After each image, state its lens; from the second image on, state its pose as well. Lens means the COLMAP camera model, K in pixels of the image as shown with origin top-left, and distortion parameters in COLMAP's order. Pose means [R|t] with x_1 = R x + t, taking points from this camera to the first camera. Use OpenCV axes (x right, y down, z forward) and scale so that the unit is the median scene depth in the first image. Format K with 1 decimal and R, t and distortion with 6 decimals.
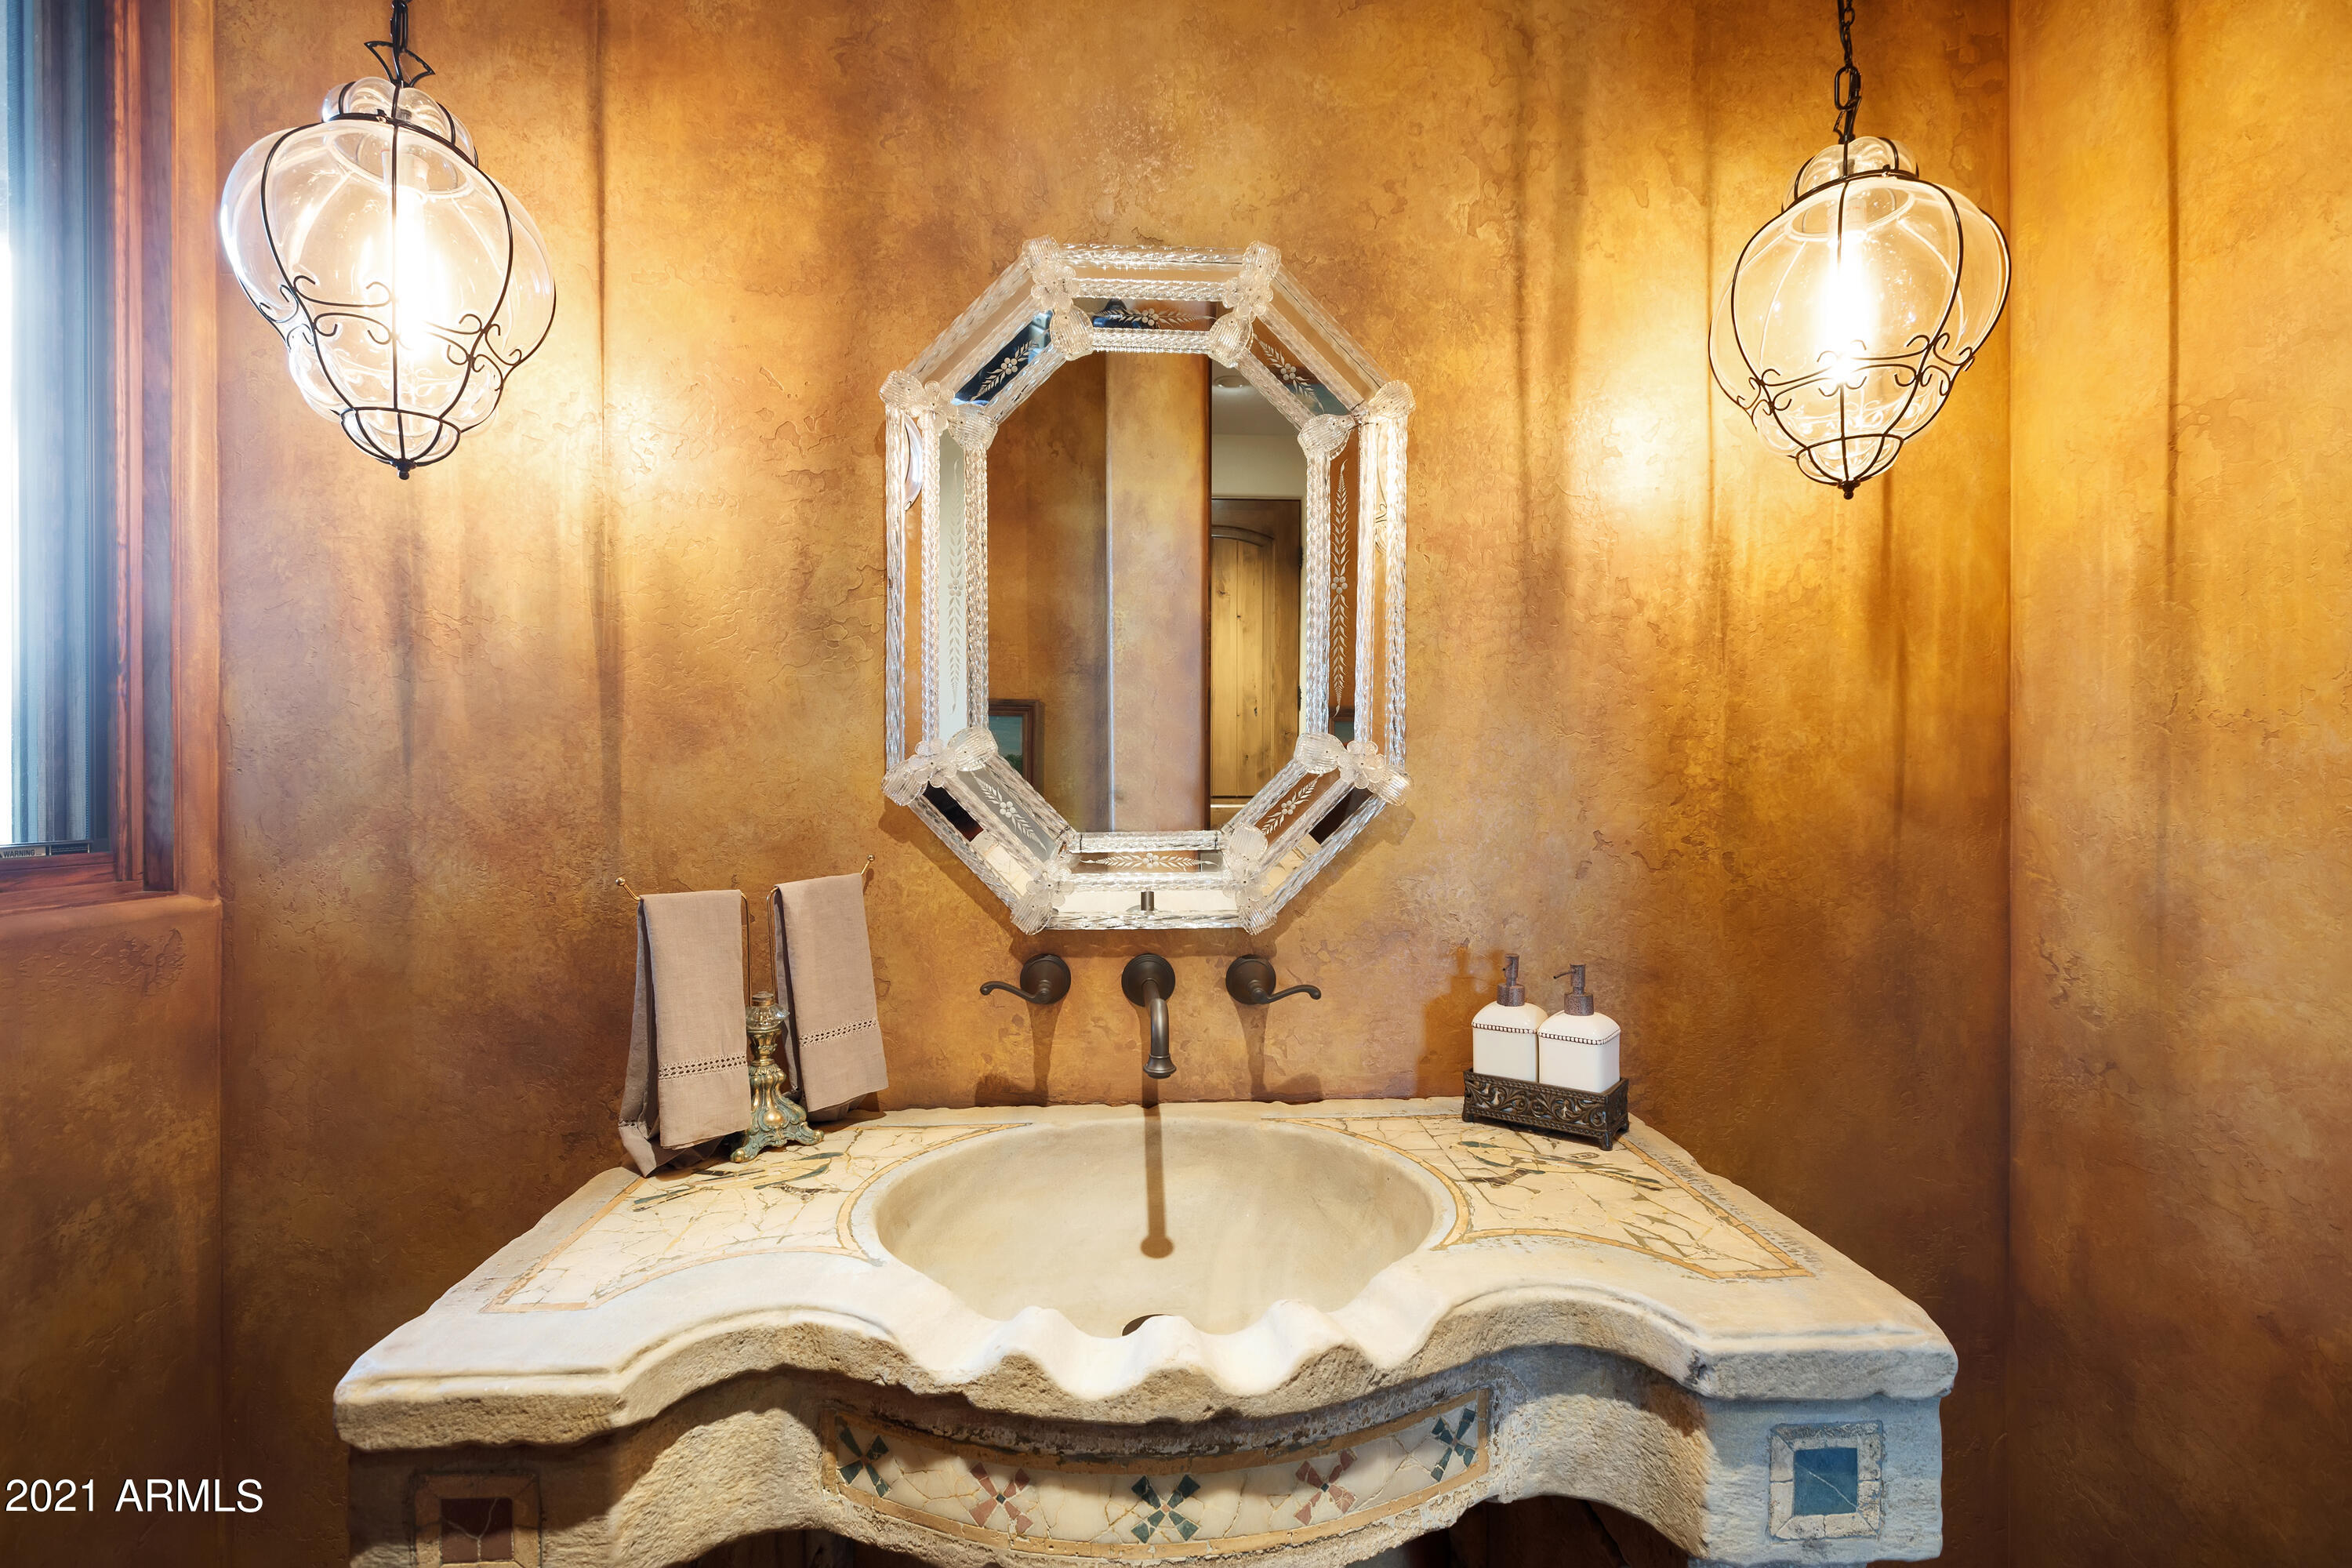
lens RADIAL K [[1065.3, 0, 1193.8], [0, 1065.3, 787.3], [0, 0, 1]] dist [-0.008422, 0.006156]
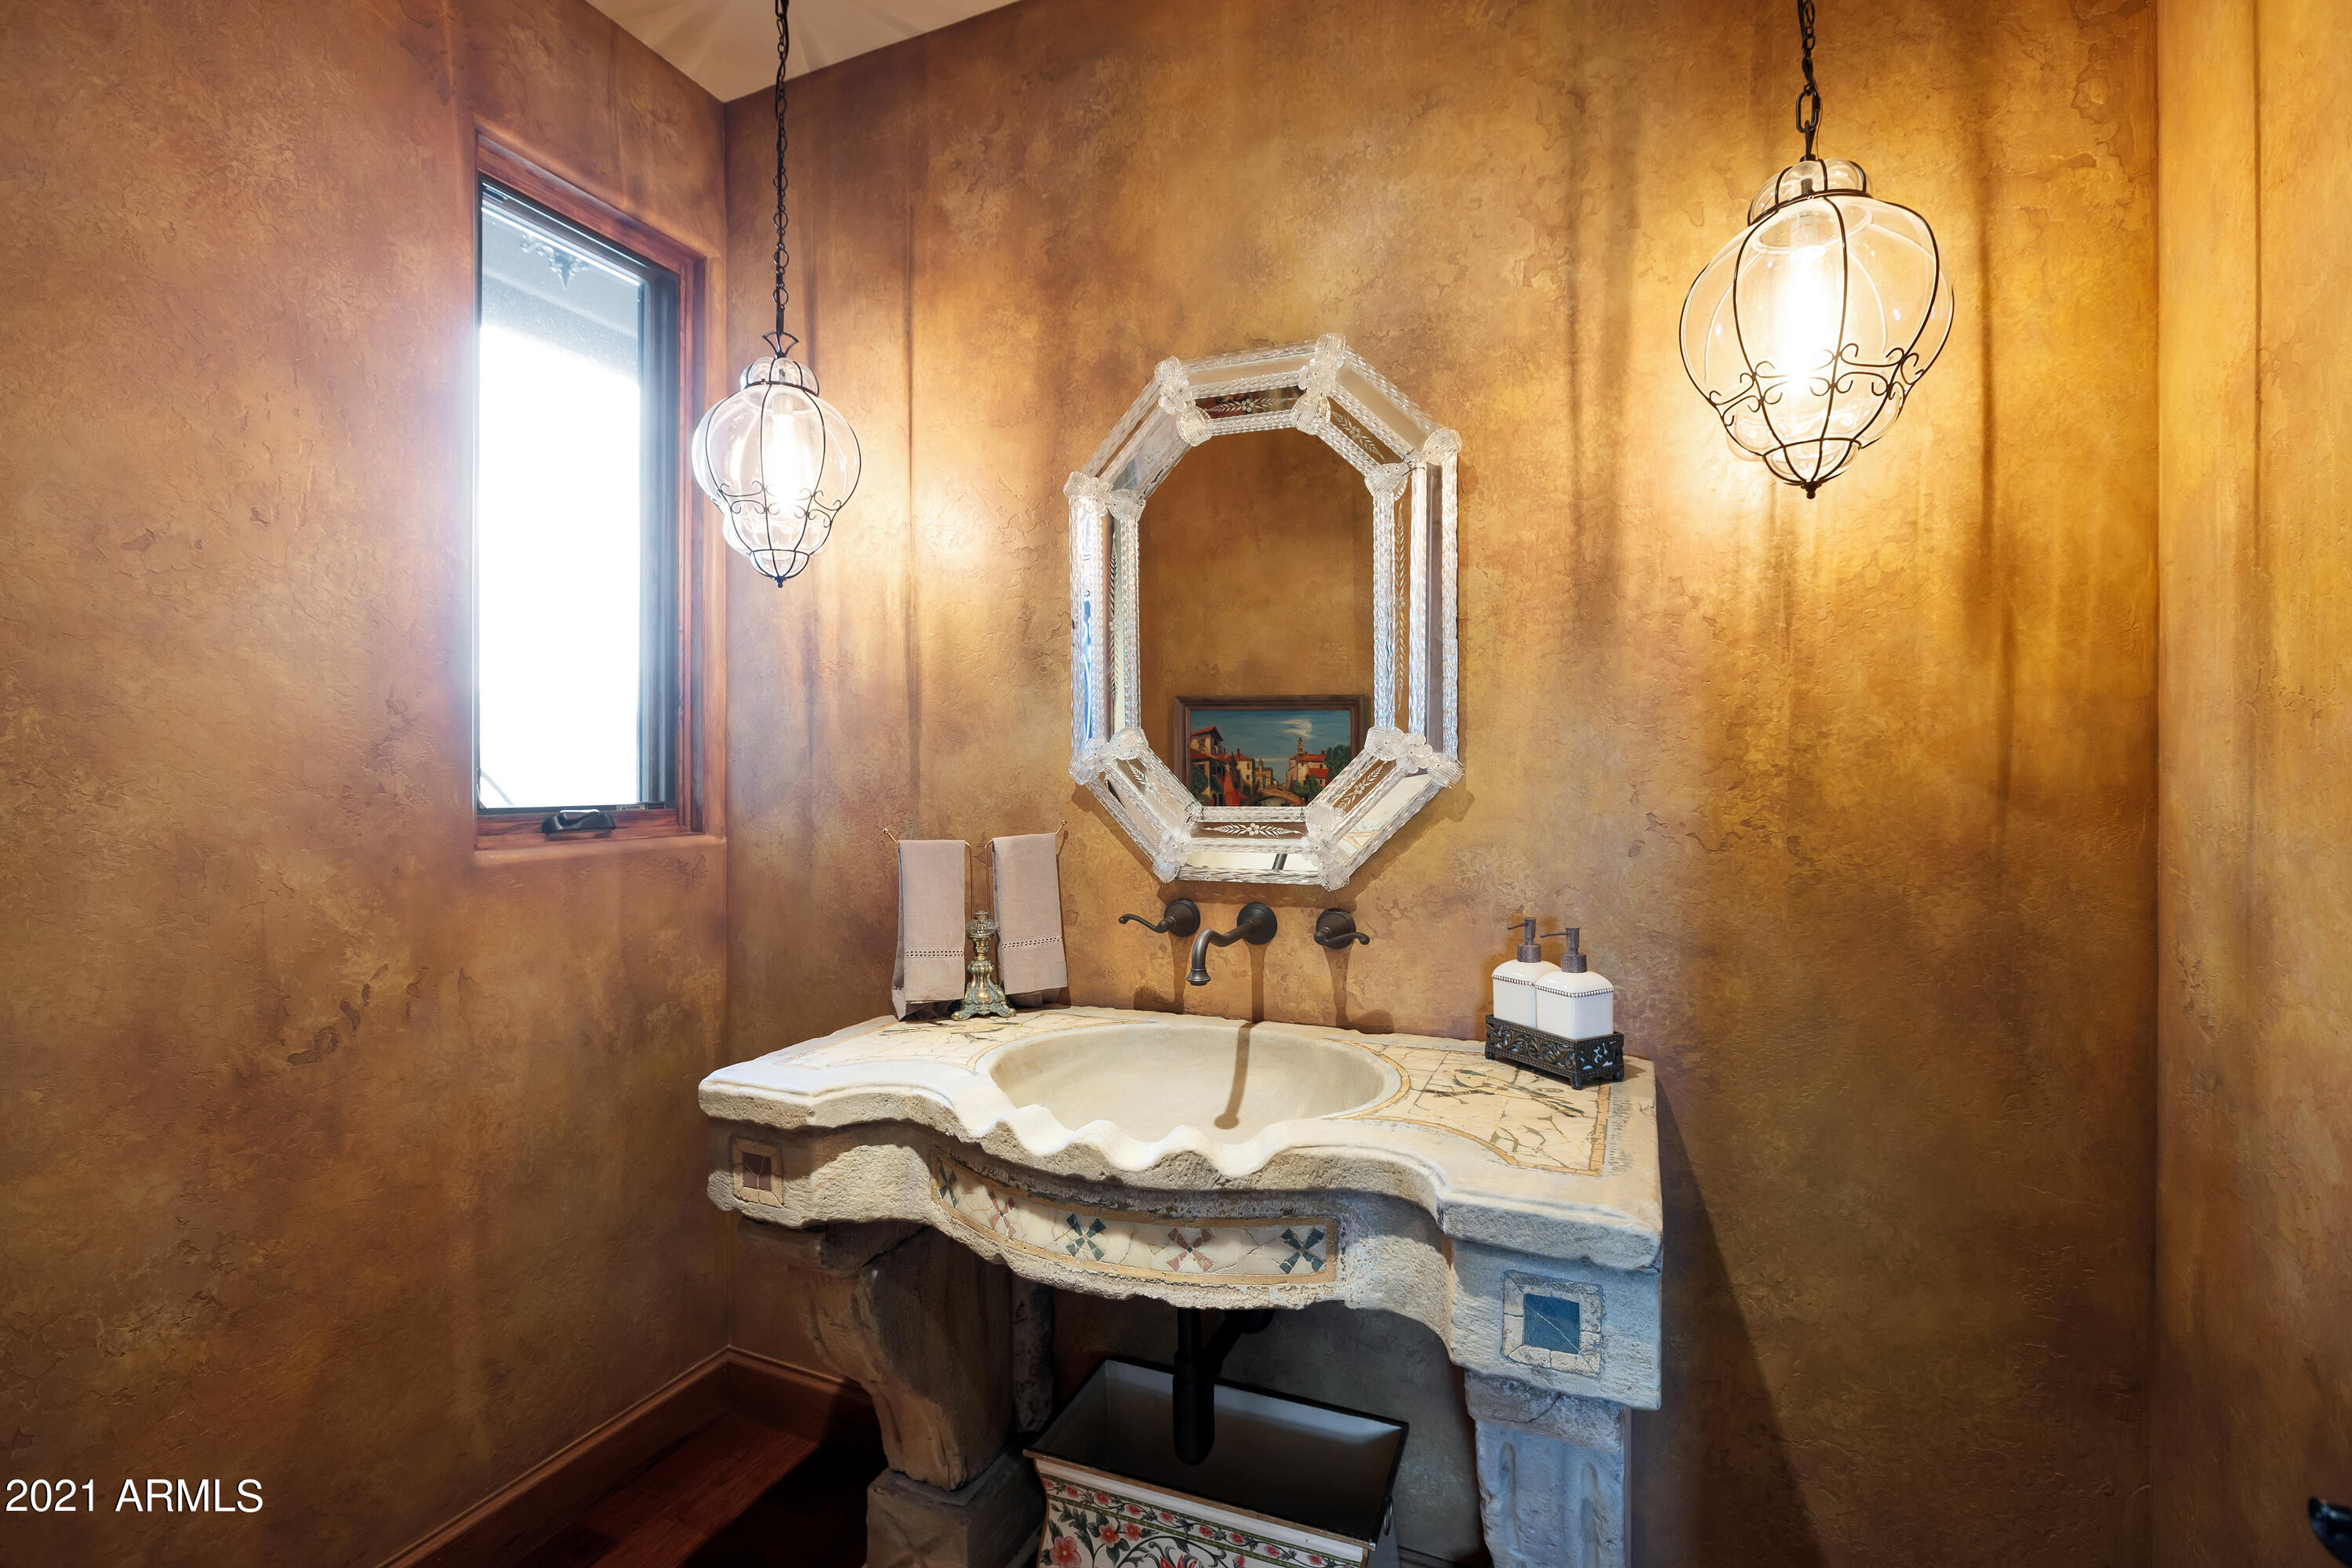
lens RADIAL K [[1065.3, 0, 1168.1], [0, 1065.3, 772.5], [0, 0, 1]] dist [-0.008422, 0.006156]
pose [[0.899006, 0.001693, -0.437933, 0.432954], [-0.002320, 0.999997, -0.000897, 0.001999], [0.437930, 0.001823, 0.899007, -0.194599]]
